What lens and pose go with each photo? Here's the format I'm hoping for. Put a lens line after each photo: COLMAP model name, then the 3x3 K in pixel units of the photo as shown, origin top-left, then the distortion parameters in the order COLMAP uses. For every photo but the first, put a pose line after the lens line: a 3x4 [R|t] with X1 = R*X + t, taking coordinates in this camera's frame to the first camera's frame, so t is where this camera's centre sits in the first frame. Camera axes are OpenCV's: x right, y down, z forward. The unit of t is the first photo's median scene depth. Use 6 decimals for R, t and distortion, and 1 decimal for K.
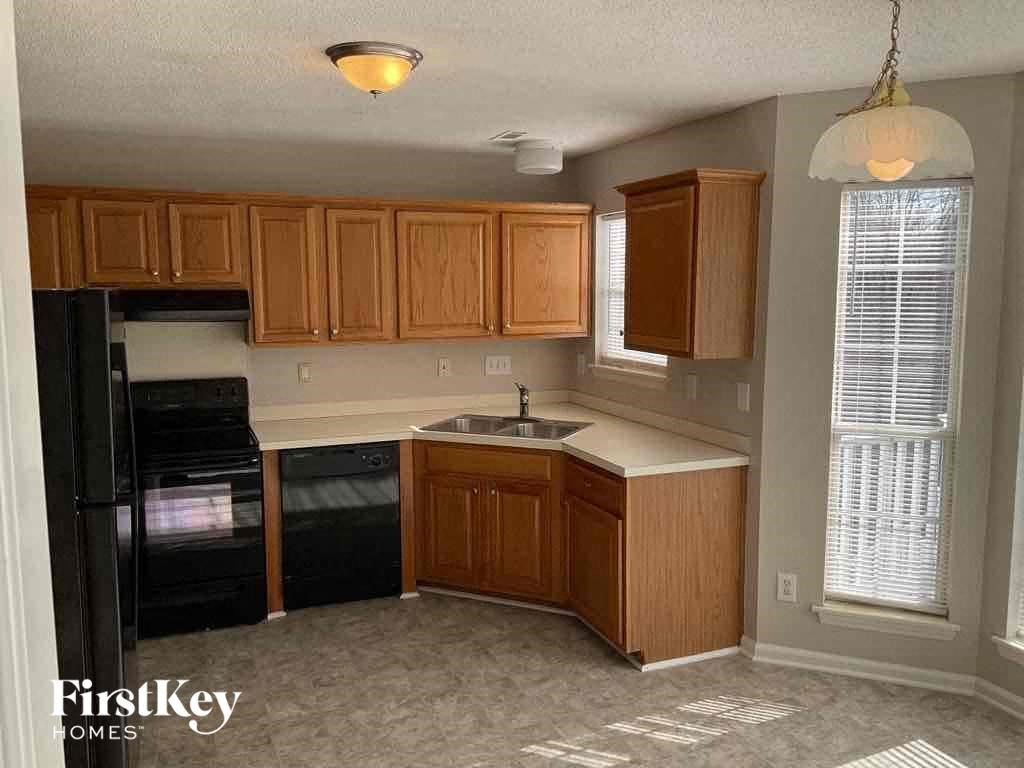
lens RADIAL K [[849.5, 0, 513.4], [0, 849.5, 376.6], [0, 0, 1]] dist [0.134445, -0.166475]
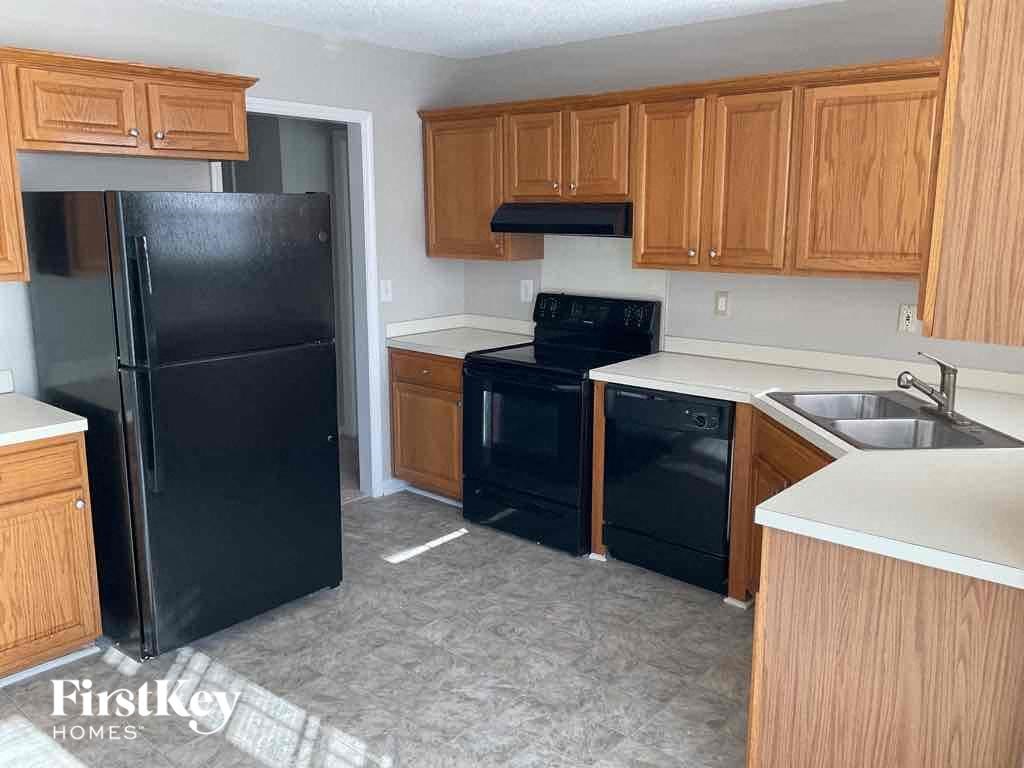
lens RADIAL K [[853.5, 0, 512.0], [0, 853.5, 384.0], [0, 0, 1]] dist [0.095510, -0.219332]
pose [[0.459881, 0.182546, -0.869015, 0.436716], [-0.099175, 0.983078, 0.154022, -0.038976], [0.882425, 0.015353, 0.470203, 0.466303]]
